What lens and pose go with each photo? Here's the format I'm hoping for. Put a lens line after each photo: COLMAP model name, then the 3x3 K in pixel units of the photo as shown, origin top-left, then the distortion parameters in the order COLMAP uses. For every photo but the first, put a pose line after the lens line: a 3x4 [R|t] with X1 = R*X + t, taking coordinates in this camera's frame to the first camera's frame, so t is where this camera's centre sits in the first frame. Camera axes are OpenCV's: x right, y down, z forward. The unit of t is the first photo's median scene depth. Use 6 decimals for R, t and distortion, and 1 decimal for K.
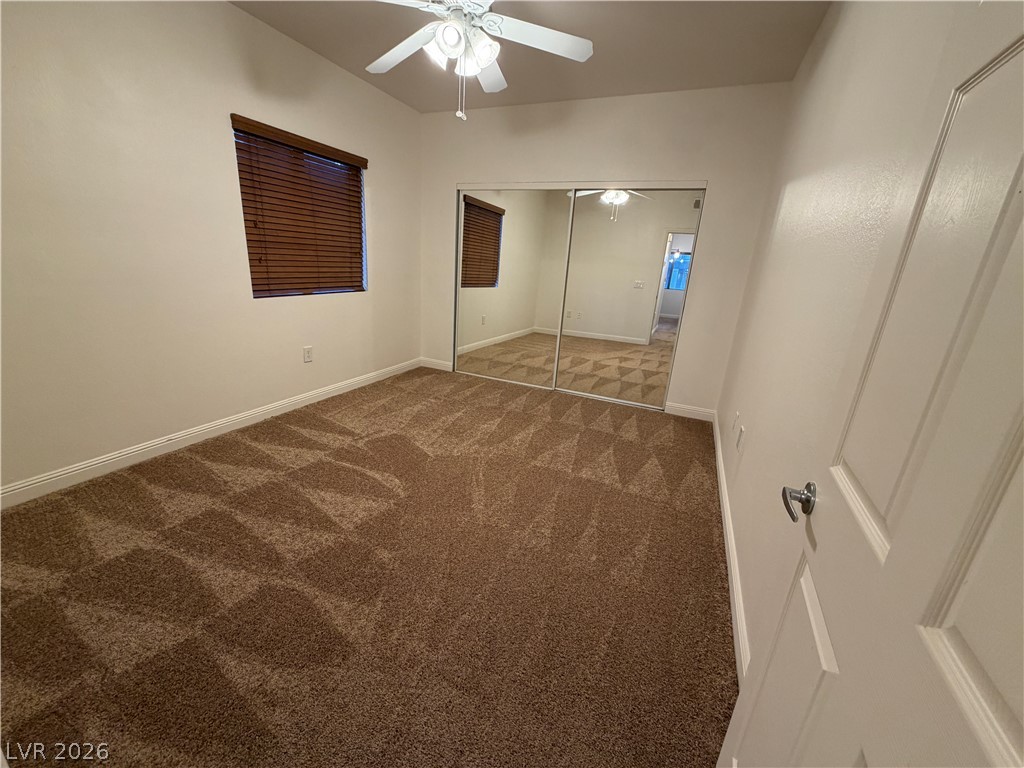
lens RADIAL K [[407.5, 0, 509.3], [0, 407.5, 384.6], [0, 0, 1]] dist [-0.000328, 0.000269]
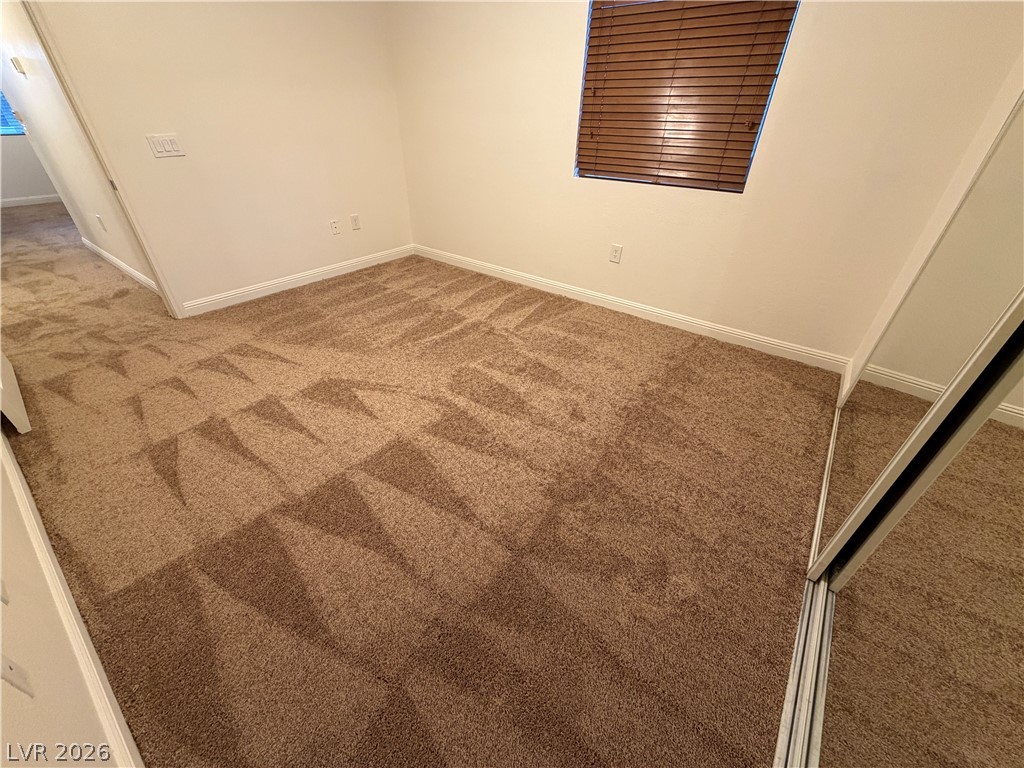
lens RADIAL K [[407.5, 0, 509.3], [0, 407.5, 384.6], [0, 0, 1]] dist [-0.000328, 0.000269]
pose [[-0.234360, 0.484881, -0.842595, 0.476902], [-0.313940, 0.782547, 0.537645, -0.270054], [0.920064, 0.390527, -0.031174, 0.971845]]
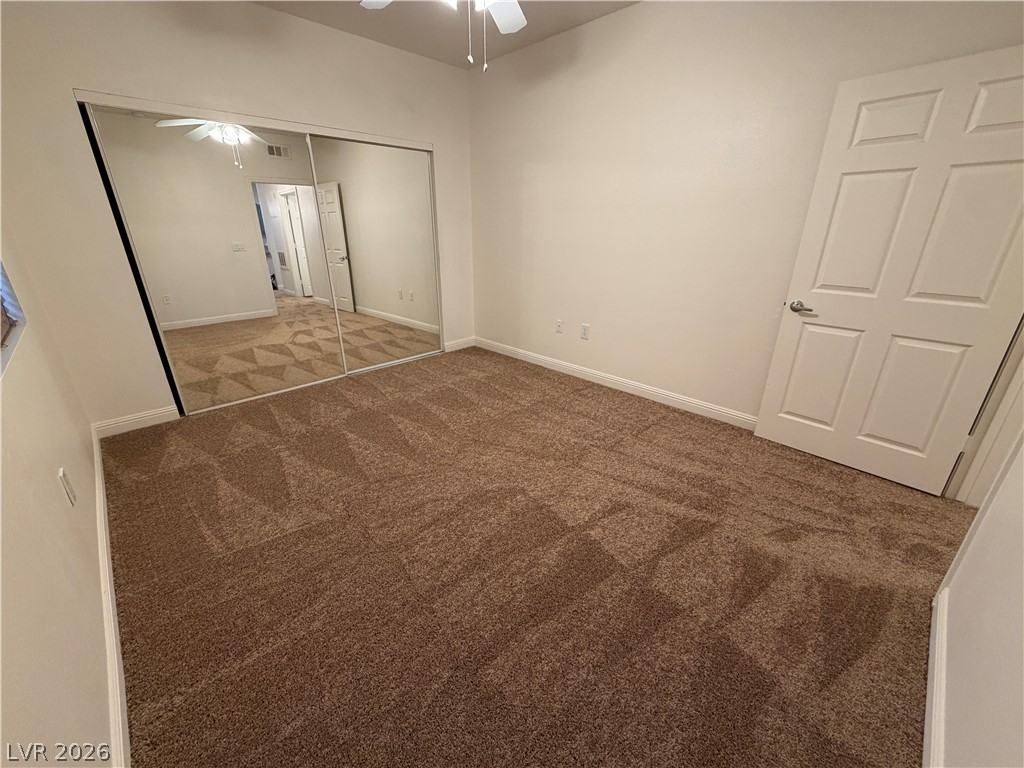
lens RADIAL K [[407.5, 0, 509.3], [0, 407.5, 384.6], [0, 0, 1]] dist [-0.000328, 0.000269]
pose [[0.363955, -0.397368, 0.842399, -0.672687], [0.296067, 0.906876, 0.299868, -0.169678], [-0.883109, 0.140268, 0.447709, 0.400146]]
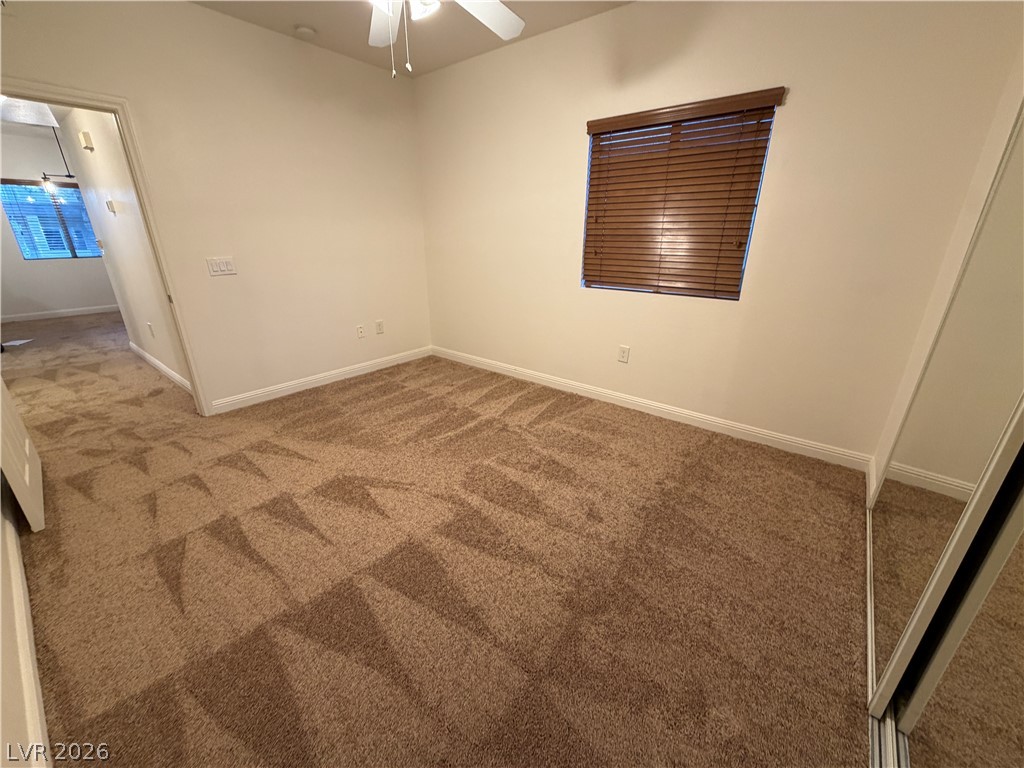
lens RADIAL K [[407.5, 0, 509.3], [0, 407.5, 384.6], [0, 0, 1]] dist [-0.000328, 0.000269]
pose [[-0.258732, 0.280061, -0.924458, 0.485766], [-0.301495, 0.885820, 0.352736, -0.277430], [0.917692, 0.369984, -0.144753, 0.966811]]
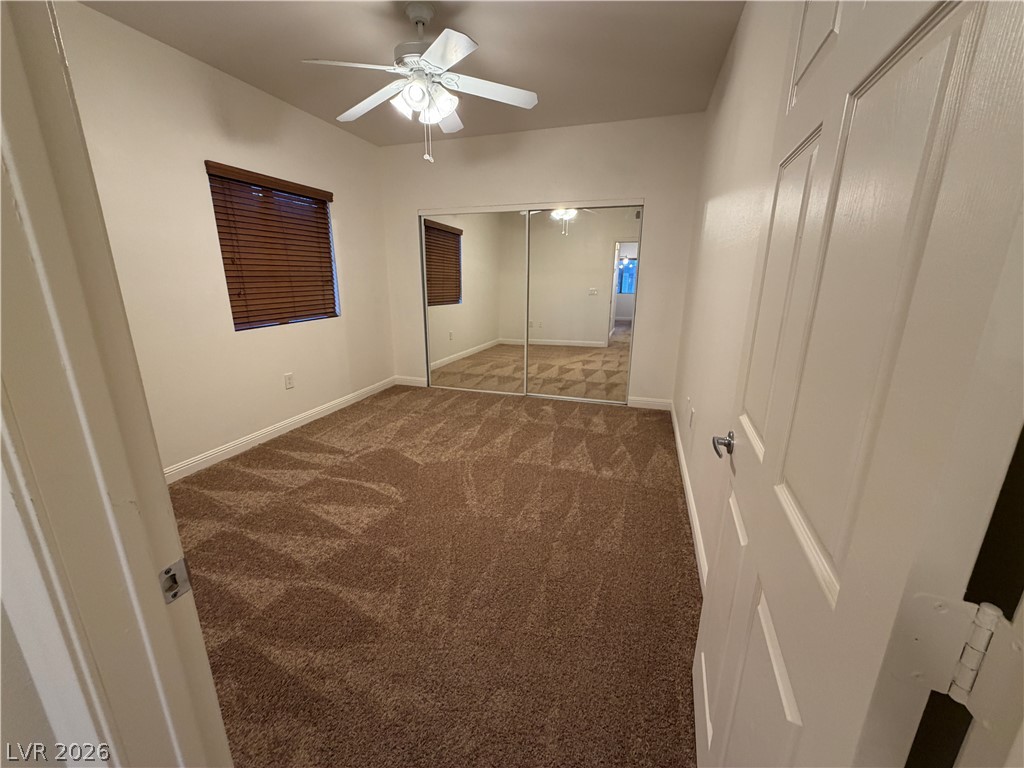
lens RADIAL K [[407.5, 0, 509.3], [0, 407.5, 384.6], [0, 0, 1]] dist [-0.000328, 0.000269]
pose [[0.992531, -0.087029, 0.085486, -0.029034], [0.089572, 0.995631, -0.026374, 0.012798], [-0.082817, 0.033834, 0.995990, -0.082316]]
